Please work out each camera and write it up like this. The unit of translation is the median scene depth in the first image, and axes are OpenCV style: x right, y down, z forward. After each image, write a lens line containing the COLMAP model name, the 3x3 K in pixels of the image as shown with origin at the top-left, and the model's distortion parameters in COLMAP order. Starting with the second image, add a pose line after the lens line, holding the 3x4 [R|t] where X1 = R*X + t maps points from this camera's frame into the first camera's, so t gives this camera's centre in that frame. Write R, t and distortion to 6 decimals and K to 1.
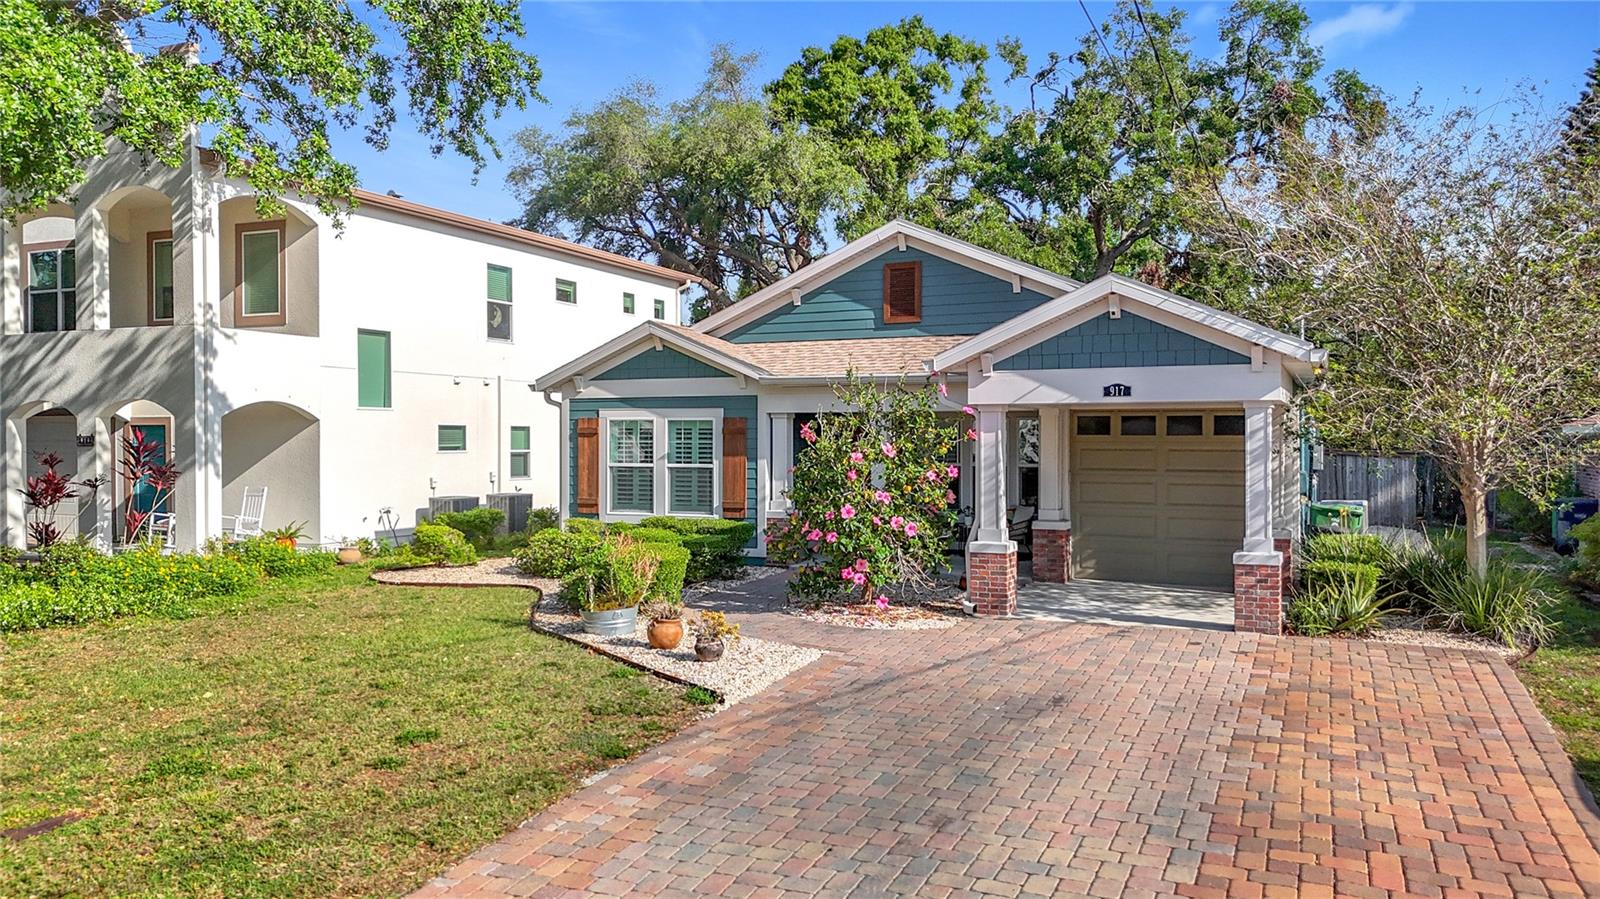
lens RADIAL K [[1179.6, 0, 777.8], [0, 1179.6, 448.8], [0, 0, 1]] dist [0.030217, -0.002457]
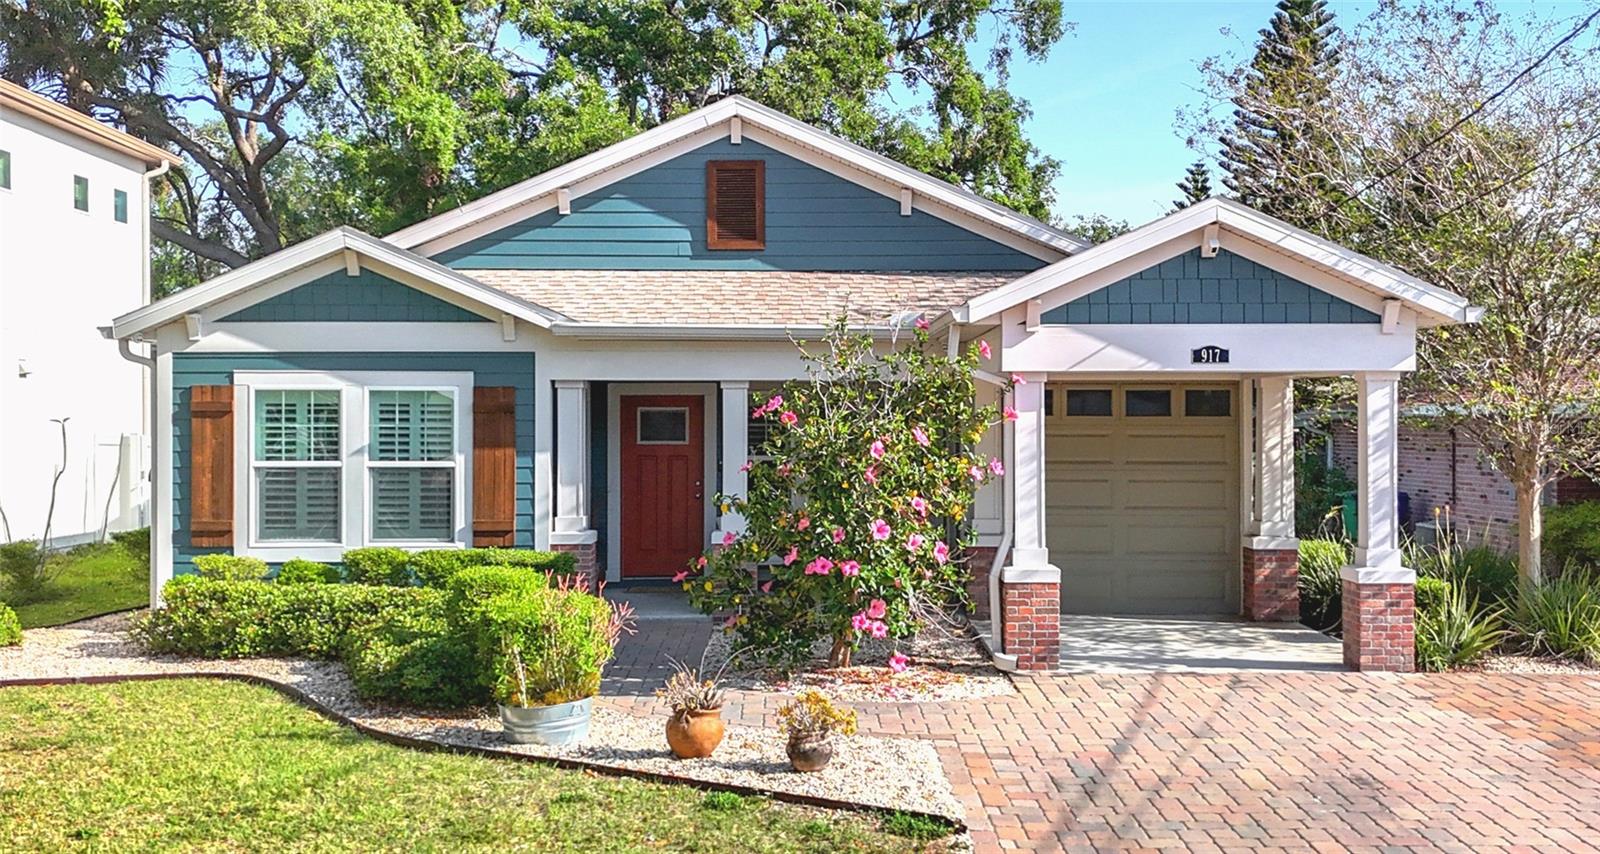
lens RADIAL K [[1688.6, 0, 800.0], [0, 1688.6, 427.0], [0, 0, 1]] dist [0.047891, -0.010147]
pose [[0.900900, -0.000859, 0.434025, -0.283899], [0.003356, 0.999982, -0.004987, -0.000049], [-0.434013, 0.005949, 0.900887, 0.112444]]
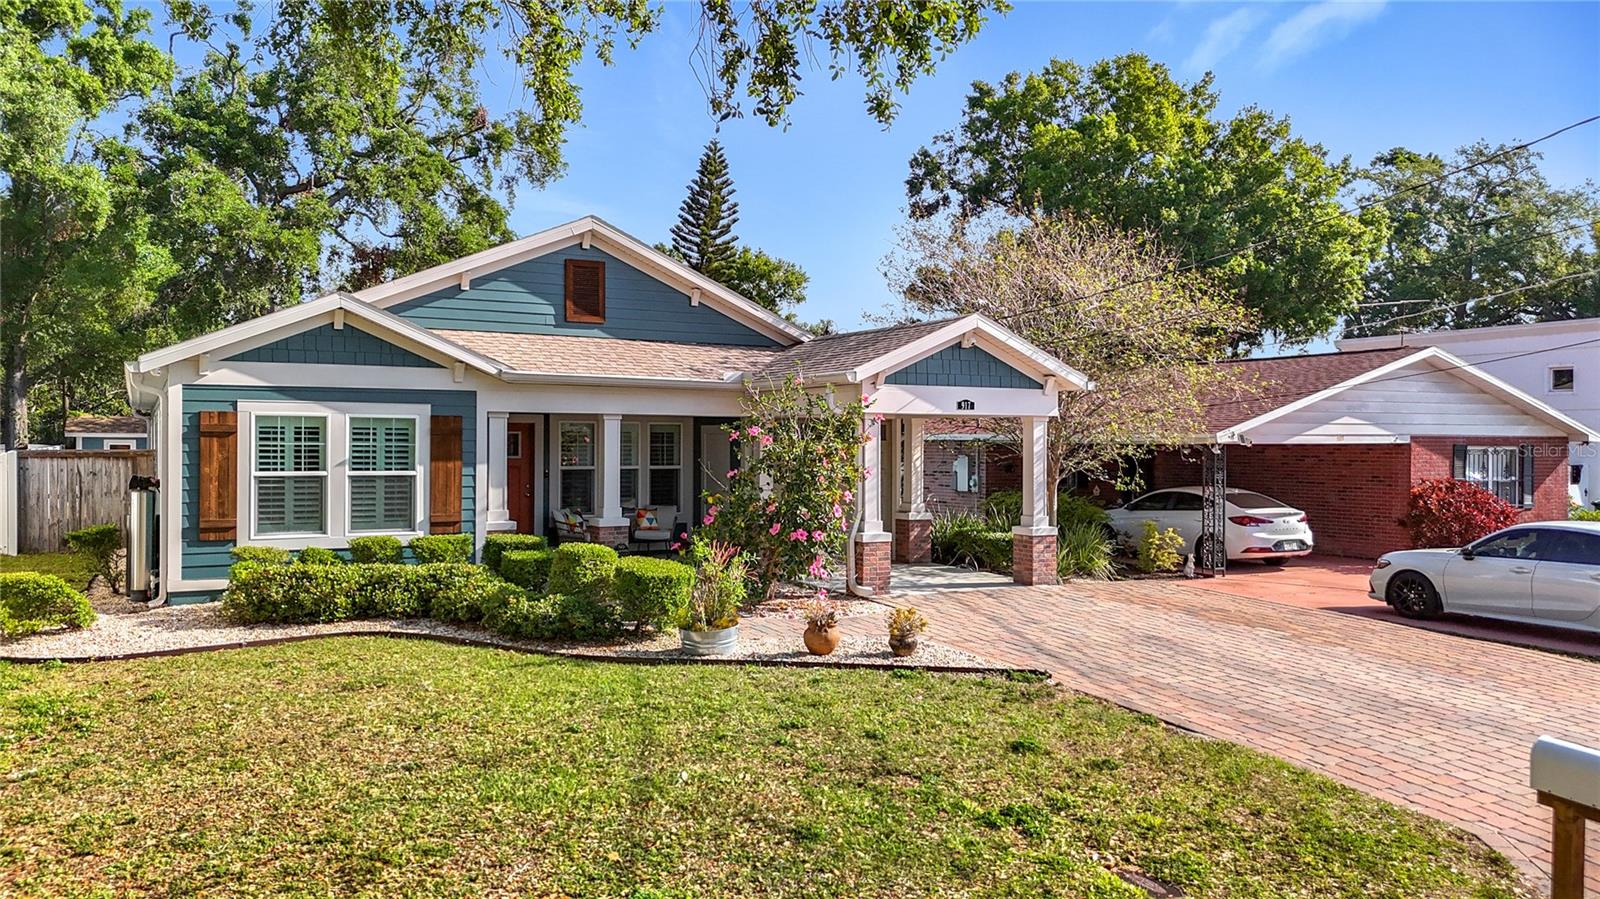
lens RADIAL K [[1230.6, 0, 800.0], [0, 1230.6, 449.5], [0, 0, 1]] dist [-0.000460, -0.003546]
pose [[0.570342, 0.001104, 0.821406, -0.628308], [0.002180, 0.999994, -0.002857, 0.000921], [-0.821404, 0.003421, 0.570336, 0.280313]]
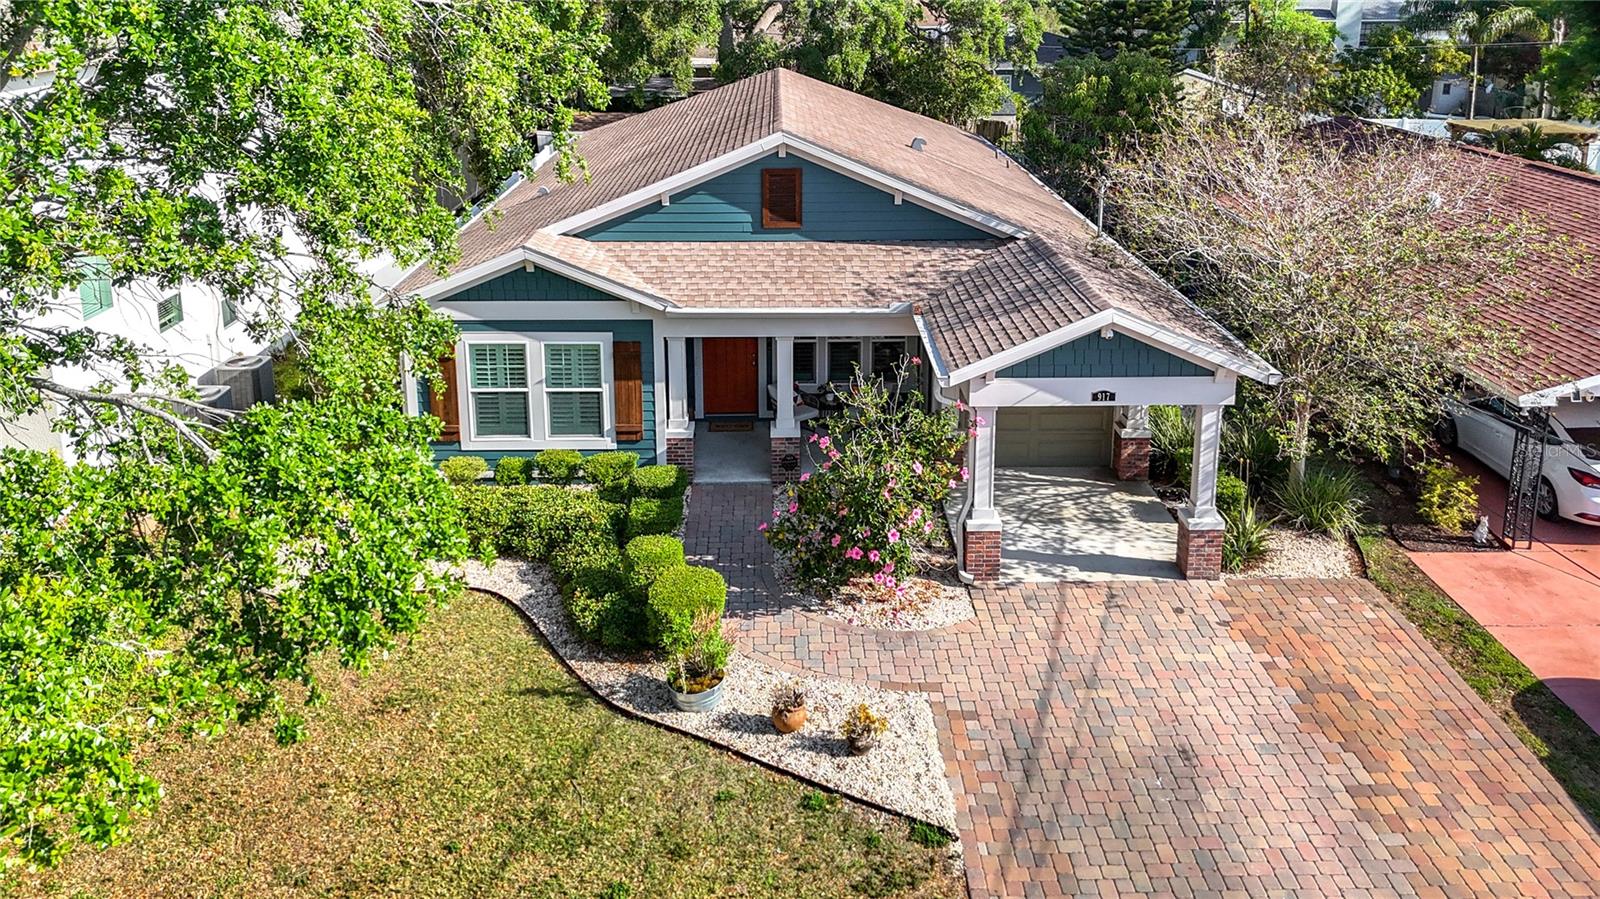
lens RADIAL K [[1231.3, 0, 781.5], [0, 1231.3, 248.3], [0, 0, 1]] dist [0.028886, -0.001153]
pose [[0.898180, -0.103459, 0.427280, -0.344942], [0.009737, 0.976358, 0.215941, -0.317321], [-0.439520, -0.189794, 0.877953, 0.080988]]
